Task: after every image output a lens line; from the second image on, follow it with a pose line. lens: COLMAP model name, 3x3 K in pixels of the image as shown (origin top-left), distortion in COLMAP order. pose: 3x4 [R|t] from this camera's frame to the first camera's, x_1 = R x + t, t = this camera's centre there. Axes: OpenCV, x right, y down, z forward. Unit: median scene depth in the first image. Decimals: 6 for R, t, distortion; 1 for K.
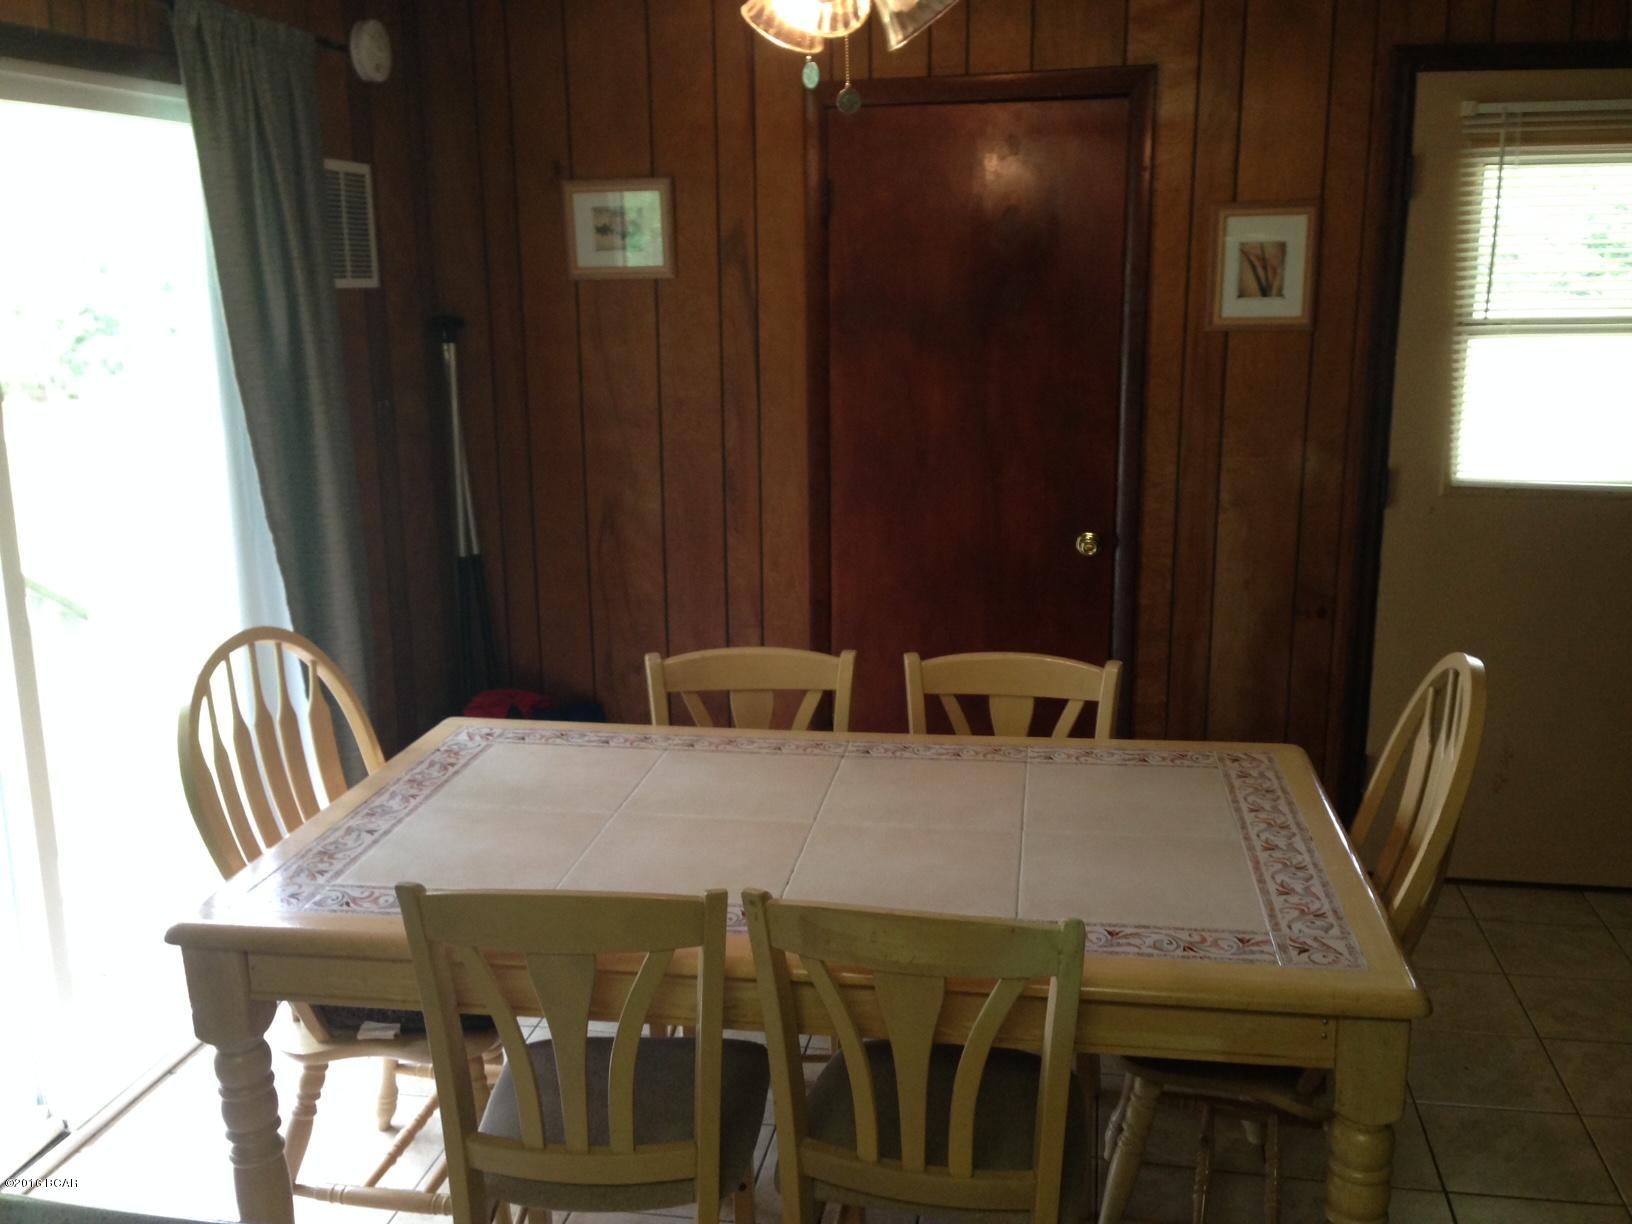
lens RADIAL K [[1535.6, 0, 800.2], [0, 1535.6, 631.0], [0, 0, 1]] dist [0.107379, -0.184238]
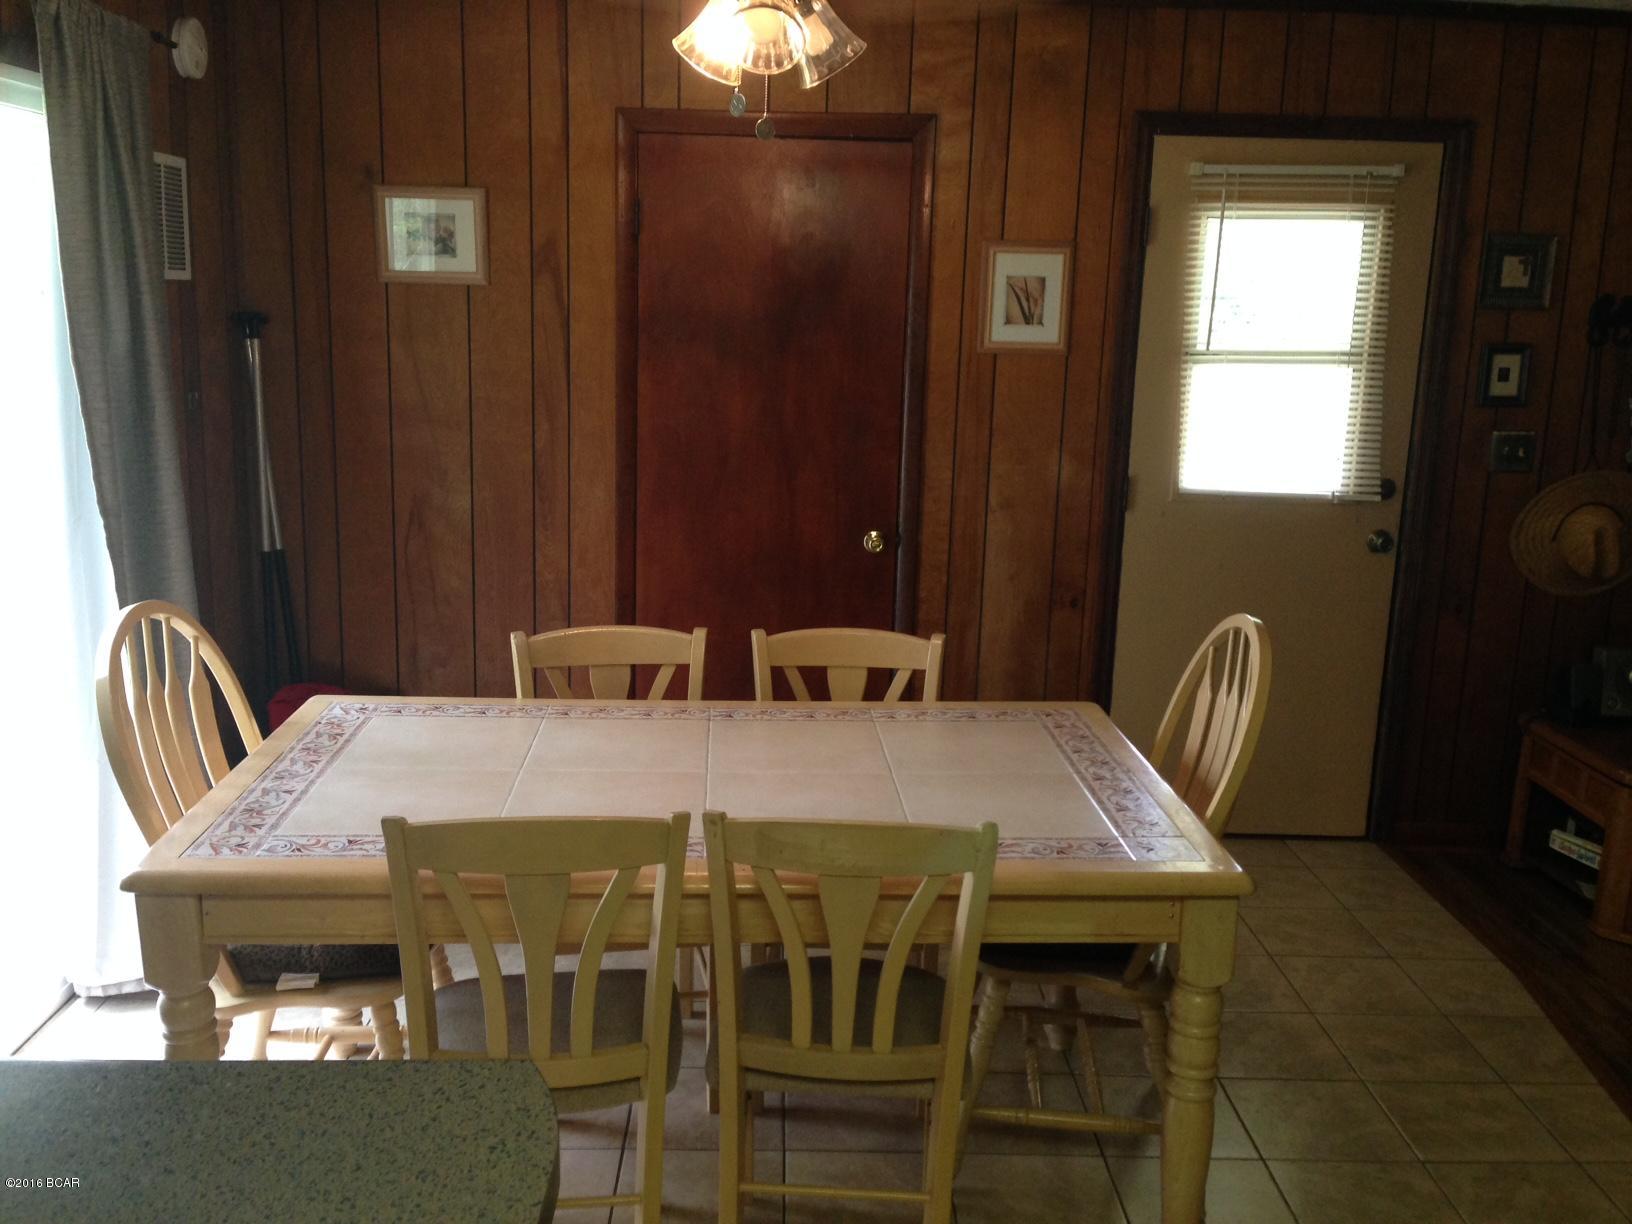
lens RADIAL K [[1535.6, 0, 800.2], [0, 1535.6, 631.0], [0, 0, 1]] dist [0.107379, -0.184238]
pose [[0.977236, -0.005787, 0.212075, -0.125276], [0.009696, 0.999802, -0.017396, 0.033120], [-0.211933, 0.019056, 0.977098, -0.080107]]
